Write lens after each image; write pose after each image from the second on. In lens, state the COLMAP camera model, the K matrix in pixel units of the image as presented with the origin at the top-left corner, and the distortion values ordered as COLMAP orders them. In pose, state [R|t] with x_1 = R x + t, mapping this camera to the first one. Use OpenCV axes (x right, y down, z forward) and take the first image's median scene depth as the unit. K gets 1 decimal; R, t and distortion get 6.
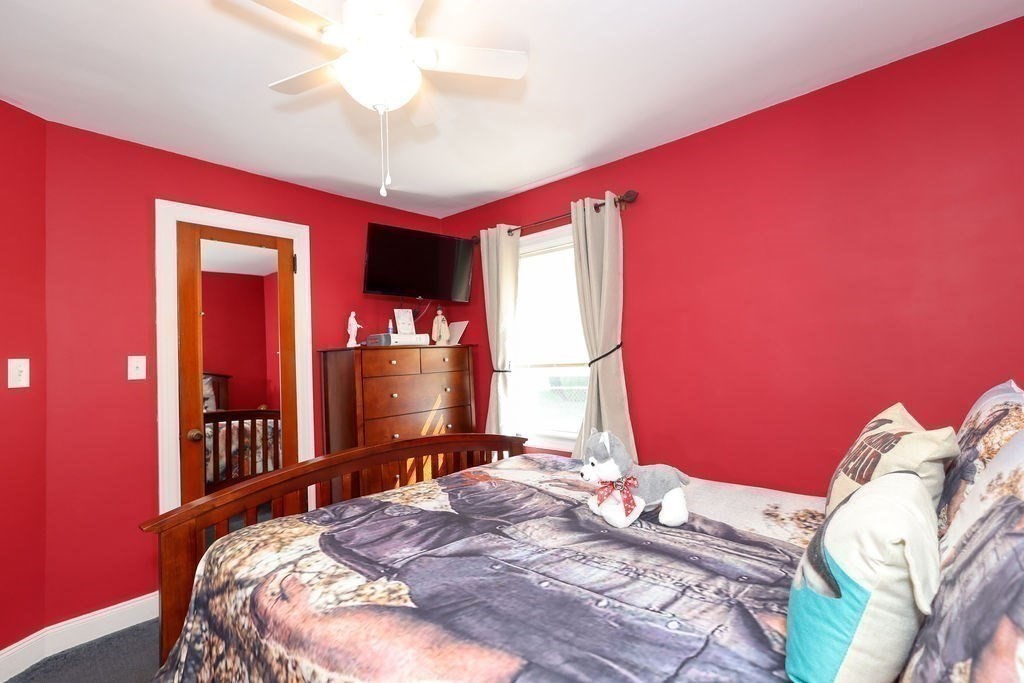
lens RADIAL K [[472.9, 0, 511.3], [0, 472.9, 341.2], [0, 0, 1]] dist [0.001545, 0.001236]
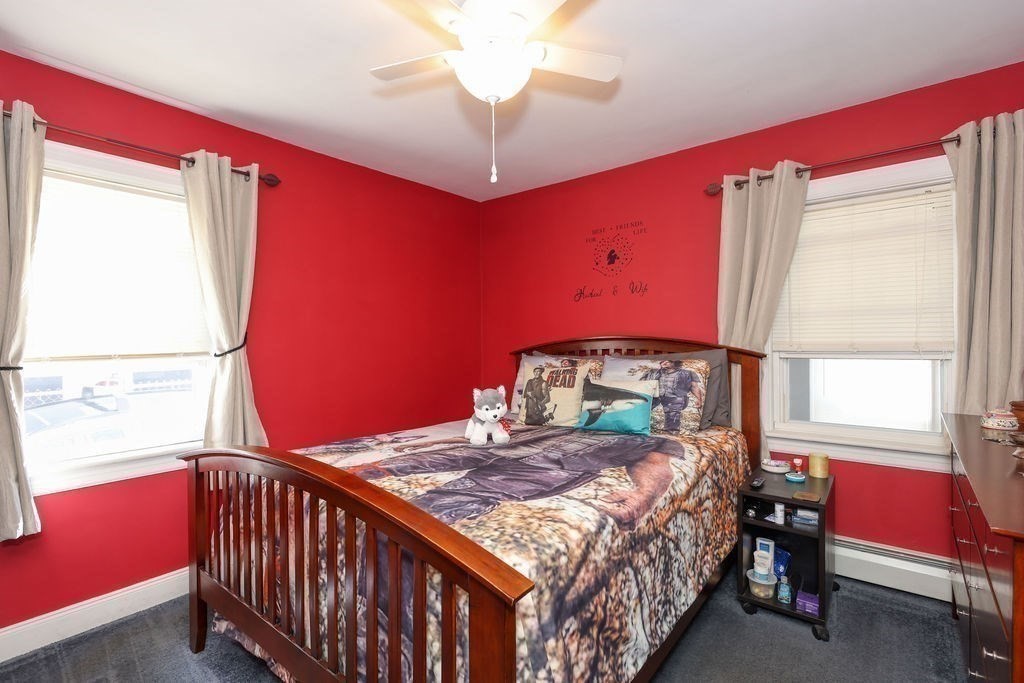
lens RADIAL K [[472.9, 0, 511.3], [0, 472.9, 341.2], [0, 0, 1]] dist [0.001545, 0.001236]
pose [[-0.051858, 0.030745, 0.998181, -1.446777], [-0.017189, 0.999350, -0.031674, 0.096205], [-0.998507, -0.018800, -0.051296, 1.093855]]
